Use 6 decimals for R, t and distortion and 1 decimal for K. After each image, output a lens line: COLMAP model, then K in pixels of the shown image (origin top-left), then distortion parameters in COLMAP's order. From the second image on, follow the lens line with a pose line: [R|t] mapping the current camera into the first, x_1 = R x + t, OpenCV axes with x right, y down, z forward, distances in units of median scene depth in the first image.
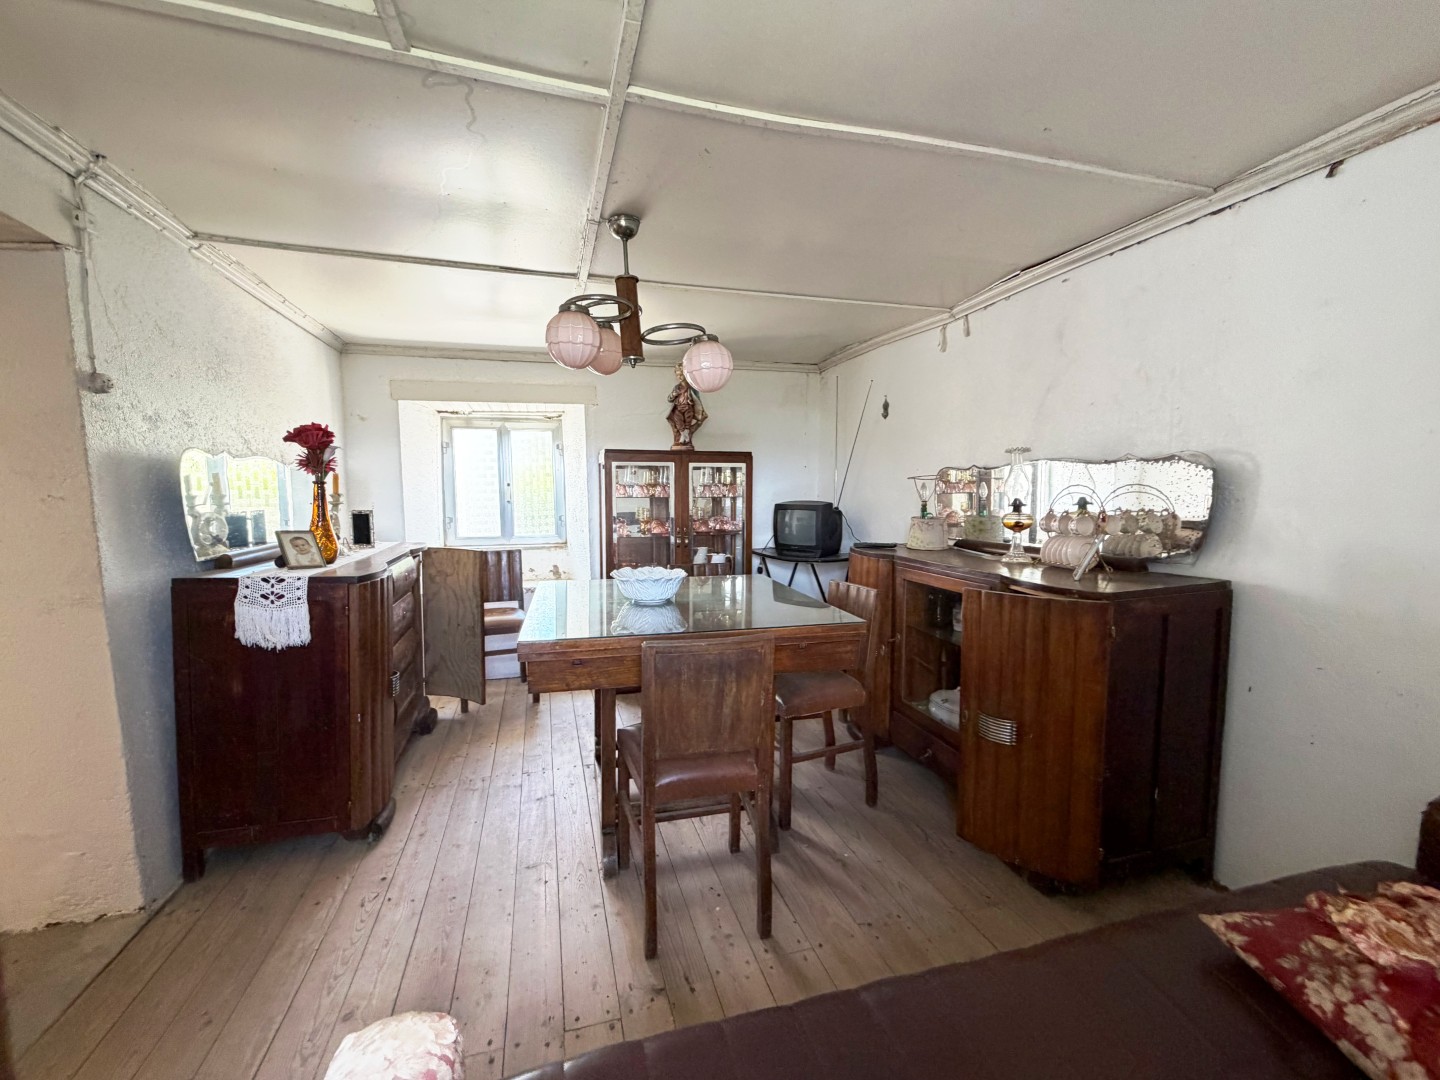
lens RADIAL K [[574.4, 0, 721.5], [0, 574.4, 538.5], [0, 0, 1]] dist [0.000489, 0.000262]
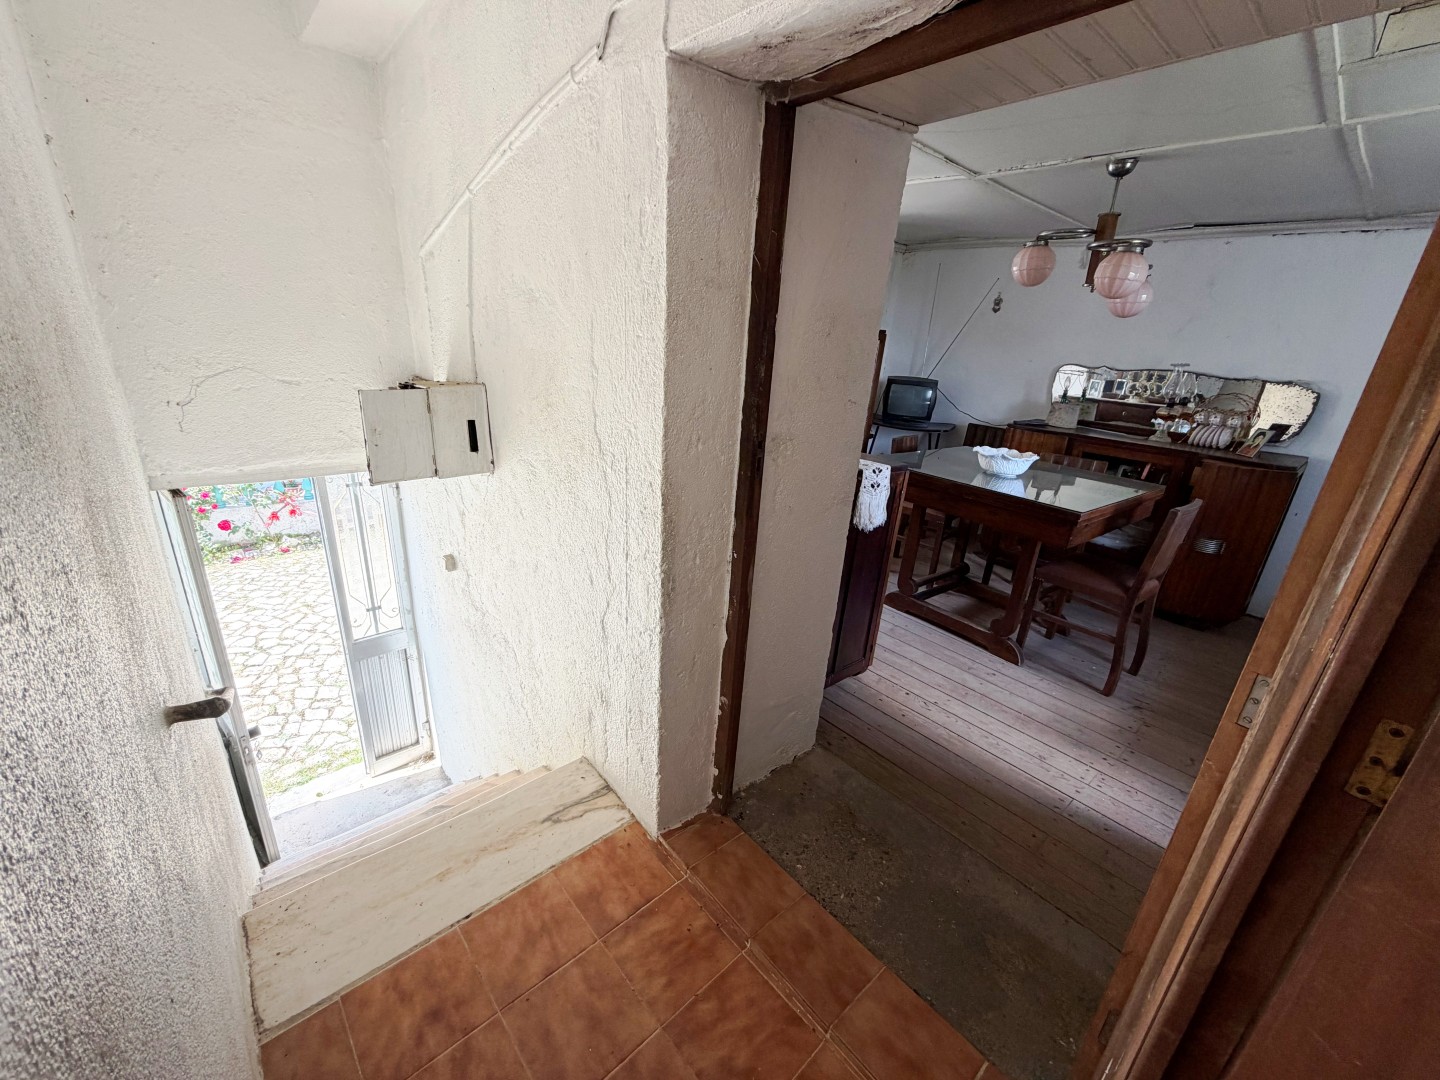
lens RADIAL K [[574.4, 0, 718.3], [0, 574.4, 539.5], [0, 0, 1]] dist [0.000489, 0.000262]
pose [[0.907739, -0.076375, 0.412526, -1.498084], [-0.037353, 0.964672, 0.260793, -0.076812], [-0.417870, -0.252141, 0.872817, 0.118288]]
